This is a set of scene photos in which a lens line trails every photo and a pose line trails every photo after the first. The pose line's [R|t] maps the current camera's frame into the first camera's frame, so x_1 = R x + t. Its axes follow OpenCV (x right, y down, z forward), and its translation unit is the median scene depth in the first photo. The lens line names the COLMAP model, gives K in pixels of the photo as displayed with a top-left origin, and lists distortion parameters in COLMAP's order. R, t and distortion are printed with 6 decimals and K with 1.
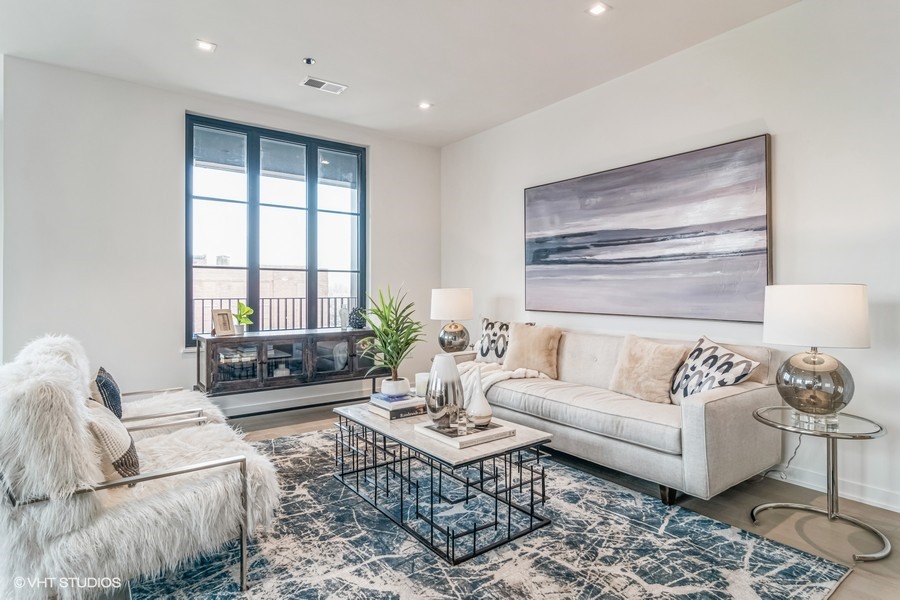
lens RADIAL K [[483.1, 0, 449.8], [0, 483.1, 290.0], [0, 0, 1]] dist [-0.000685, -0.000798]
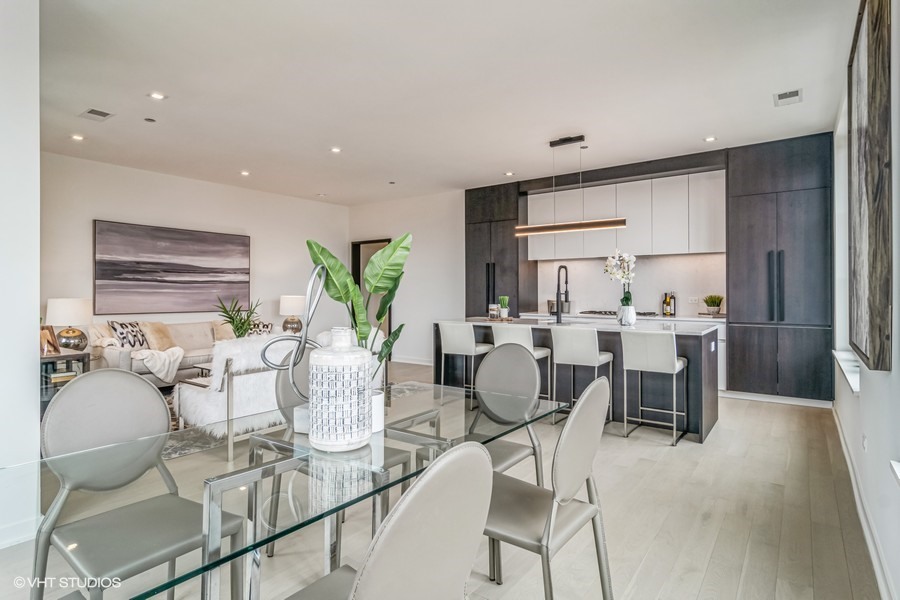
lens RADIAL K [[483.1, 0, 449.8], [0, 483.1, 290.0], [0, 0, 1]] dist [-0.000685, -0.000798]
pose [[-0.290920, 0.000999, 0.956747, -1.470830], [-0.002852, 0.999994, -0.001911, -0.026221], [-0.956743, -0.003284, -0.290915, 0.513207]]
